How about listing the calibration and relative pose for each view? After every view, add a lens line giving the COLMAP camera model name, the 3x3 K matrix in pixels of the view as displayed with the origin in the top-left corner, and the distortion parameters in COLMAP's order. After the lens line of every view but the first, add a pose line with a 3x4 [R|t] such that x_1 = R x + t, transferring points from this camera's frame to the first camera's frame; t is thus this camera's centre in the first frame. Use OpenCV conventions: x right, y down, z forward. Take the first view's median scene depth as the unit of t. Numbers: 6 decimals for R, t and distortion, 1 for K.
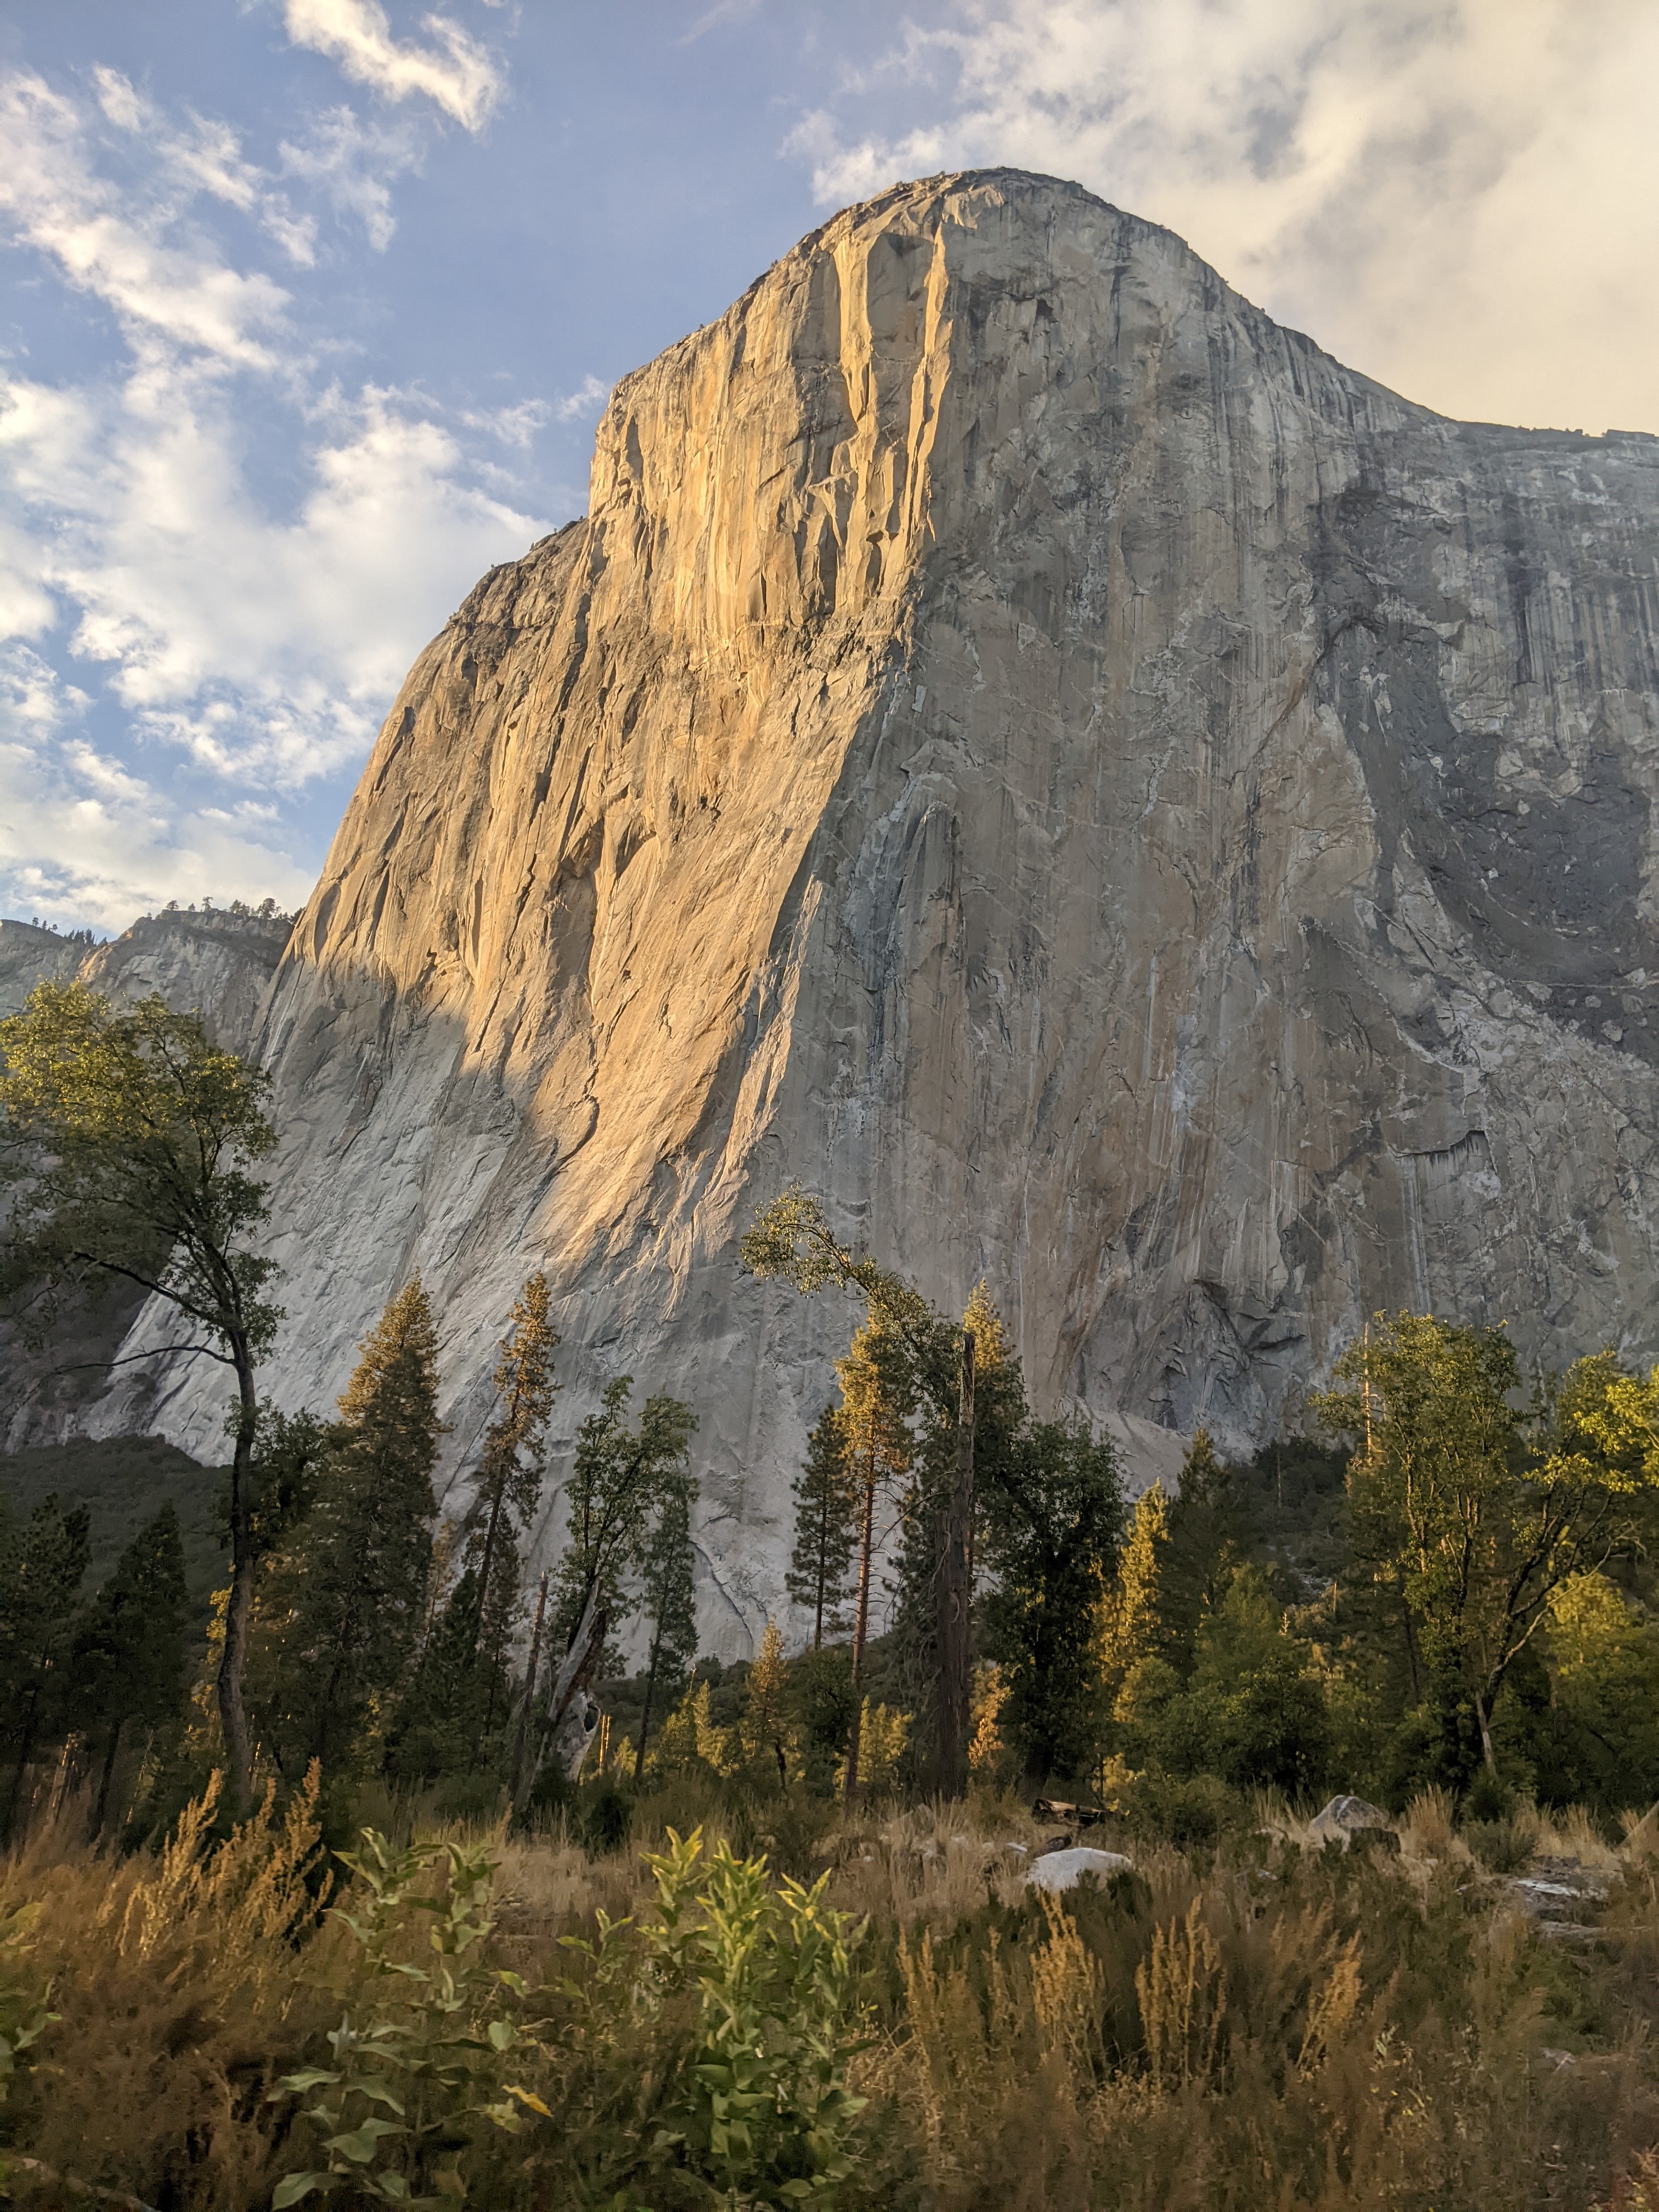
lens RADIAL K [[1724.8, 0, 830.3], [0, 1724.8, 1167.9], [0, 0, 1]] dist [-0.009957, 0.005947]
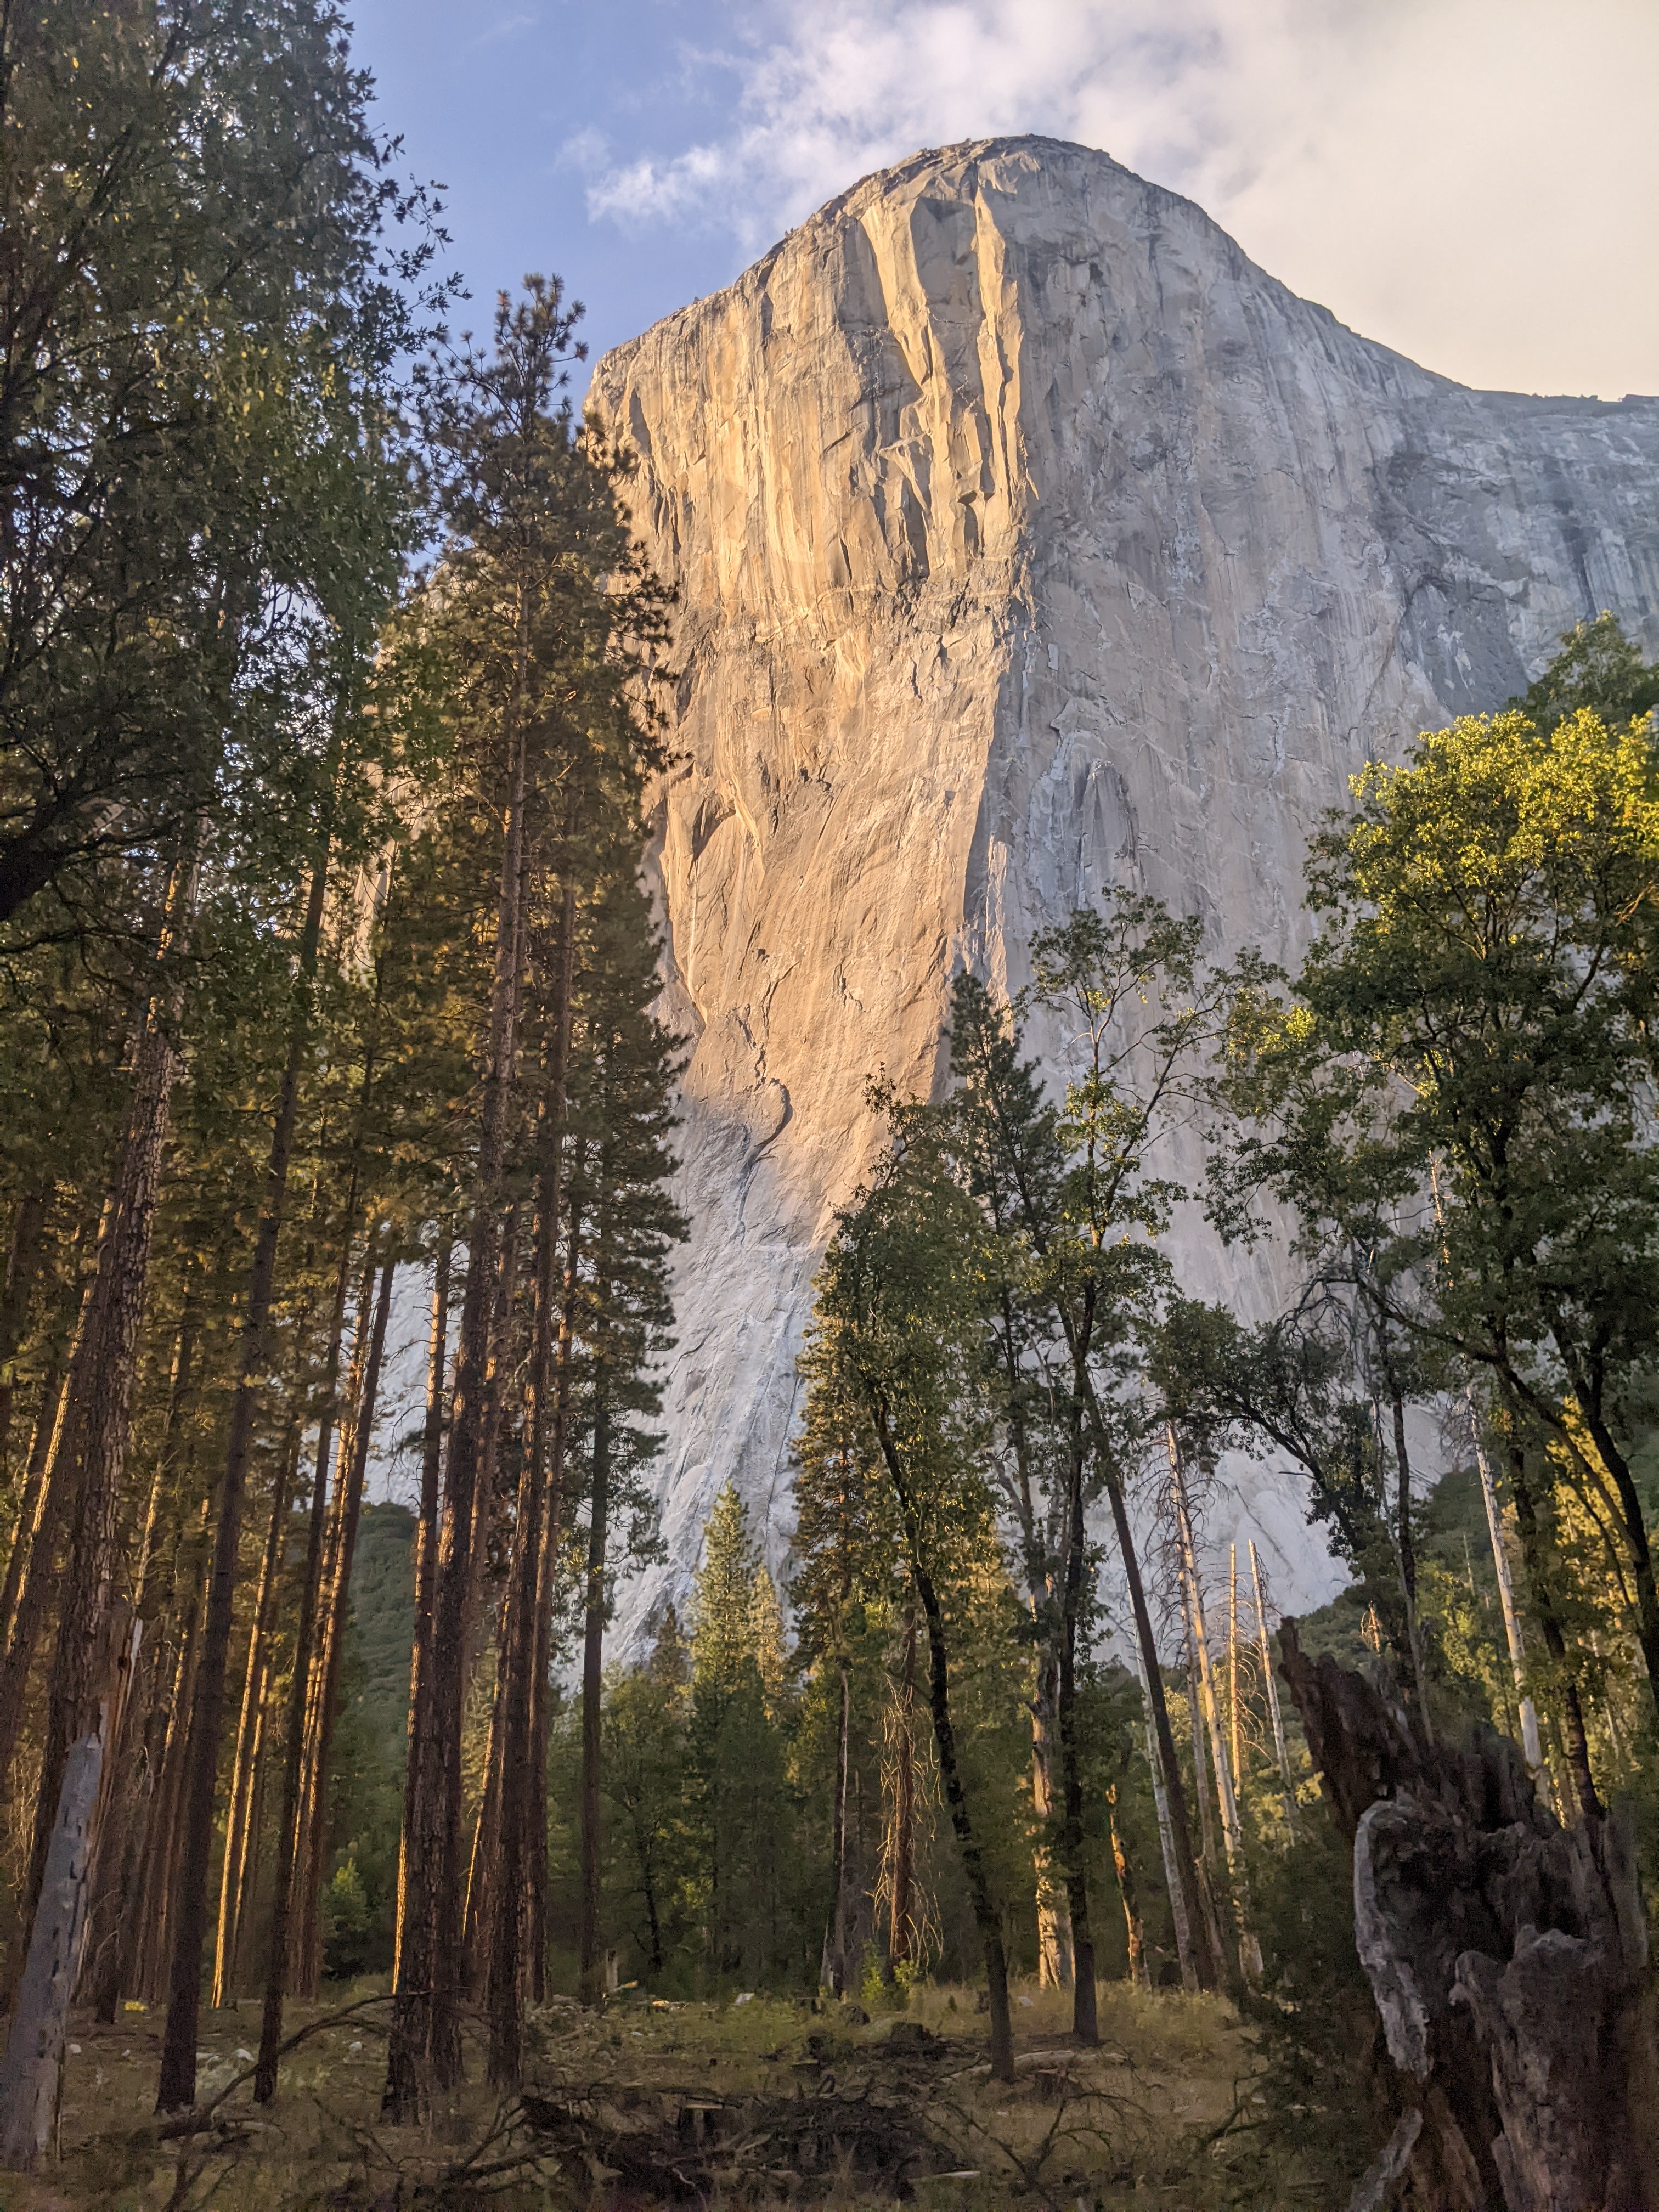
lens RADIAL K [[1755.9, 0, 829.5], [0, 1755.9, 1106.0], [0, 0, 1]] dist [0.006616, -0.003222]
pose [[0.992365, -0.046818, 0.114103, -0.168501], [0.052106, 0.997680, -0.043807, 0.012643], [-0.111787, 0.049418, 0.992503, 0.043616]]
